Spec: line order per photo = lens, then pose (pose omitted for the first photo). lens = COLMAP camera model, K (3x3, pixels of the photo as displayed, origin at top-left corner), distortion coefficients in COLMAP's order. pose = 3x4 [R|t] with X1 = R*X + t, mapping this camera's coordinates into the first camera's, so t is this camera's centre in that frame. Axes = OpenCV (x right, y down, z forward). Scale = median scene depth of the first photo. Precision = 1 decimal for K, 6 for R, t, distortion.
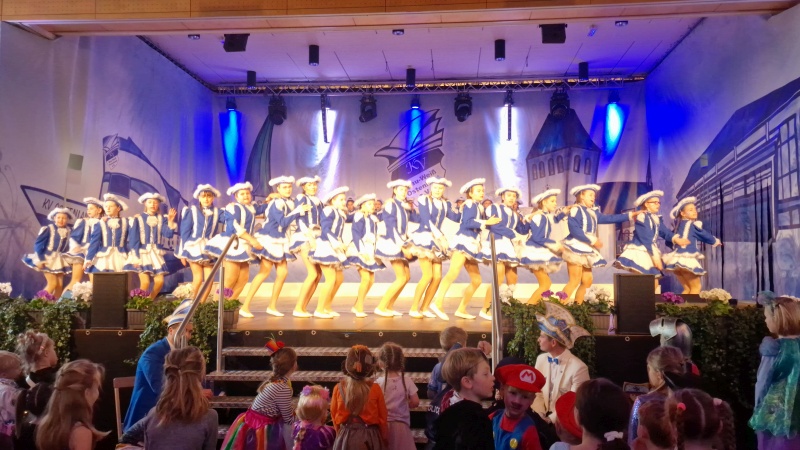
lens RADIAL K [[701.8, 0, 398.2], [0, 701.8, 227.4], [0, 0, 1]] dist [0.109180, -0.163442]
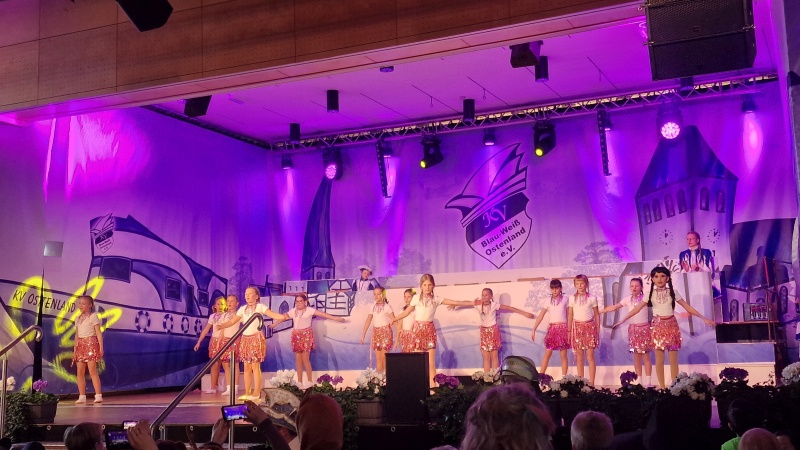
lens RADIAL K [[957.5, 0, 402.6], [0, 957.5, 204.2], [0, 0, 1]] dist [0.211591, -0.596227]
pose [[0.941267, -0.078723, -0.328359, 0.327442], [0.048229, 0.993817, -0.100012, 0.001309], [0.334202, 0.078301, 0.939243, -0.055406]]
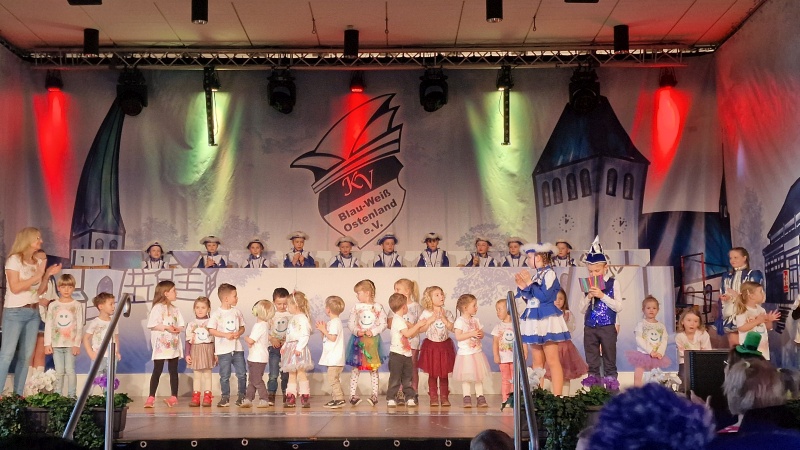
lens RADIAL K [[1201.9, 0, 385.0], [0, 1201.9, 224.1], [0, 0, 1]] dist [0.217147, -0.597266]
pose [[0.997333, 0.003403, 0.072912, -0.032873], [0.000100, 0.998848, -0.047988, -0.000367], [-0.072991, 0.047867, 0.996183, -0.073528]]
